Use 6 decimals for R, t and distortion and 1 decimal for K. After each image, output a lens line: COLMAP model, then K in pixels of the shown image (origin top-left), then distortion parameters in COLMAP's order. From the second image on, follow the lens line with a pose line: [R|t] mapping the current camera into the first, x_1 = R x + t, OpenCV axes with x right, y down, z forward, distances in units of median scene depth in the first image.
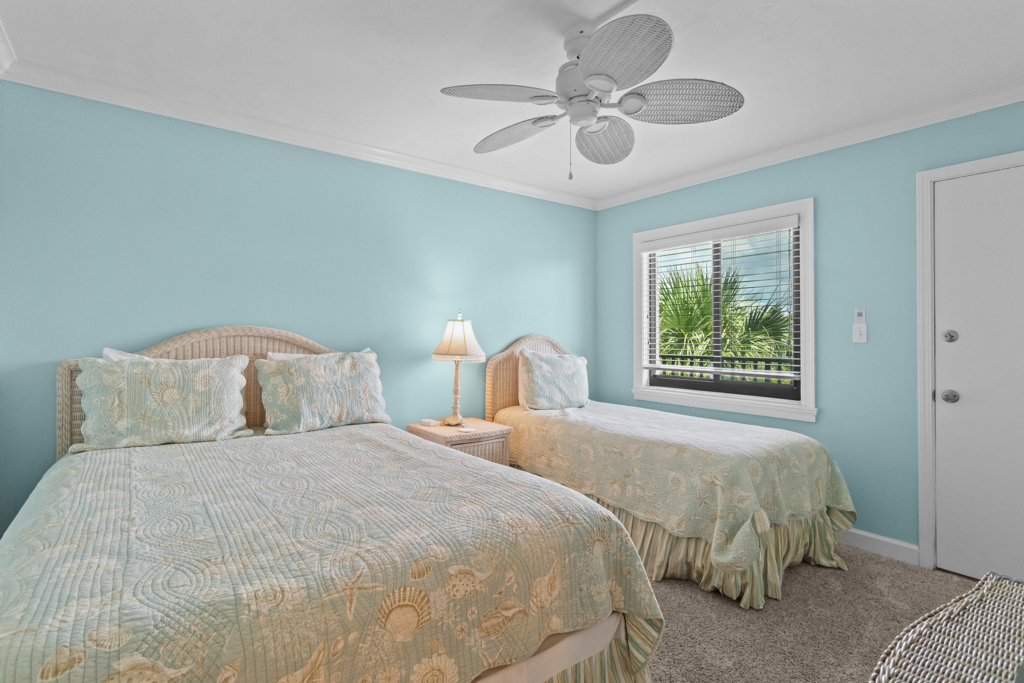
lens RADIAL K [[500.7, 0, 508.3], [0, 500.7, 337.1], [0, 0, 1]] dist [-0.004399, 0.002557]
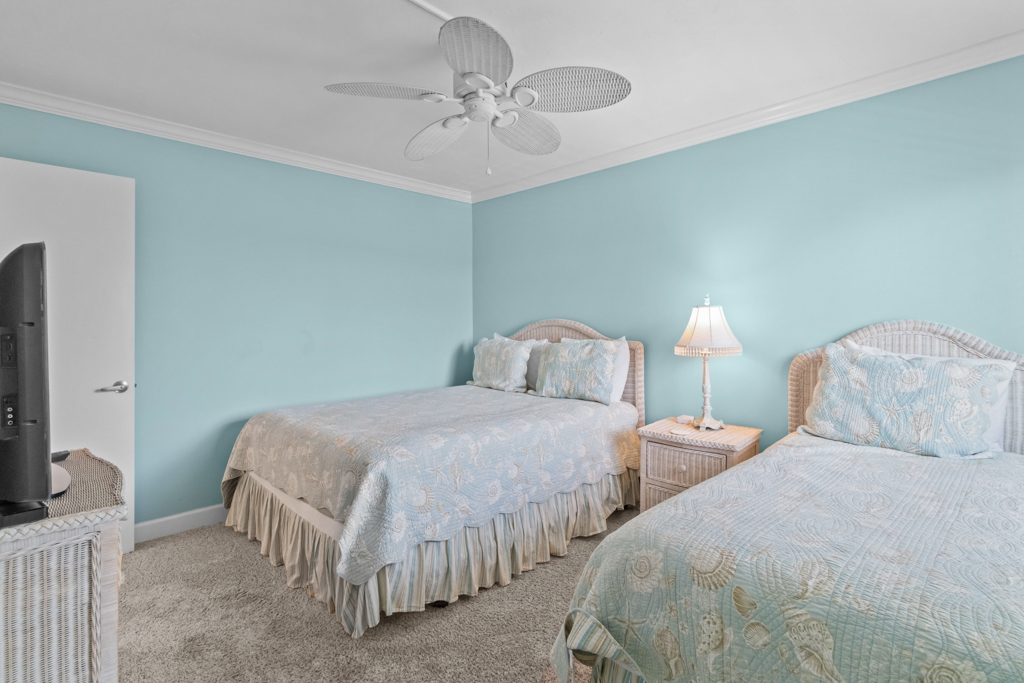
lens RADIAL K [[500.7, 0, 508.3], [0, 500.7, 338.6], [0, 0, 1]] dist [-0.004399, 0.002557]
pose [[0.110248, 0.013817, -0.993808, 0.903057], [-0.000765, 0.999904, 0.013817, 0.013282], [0.993904, -0.000763, 0.110248, 0.733498]]
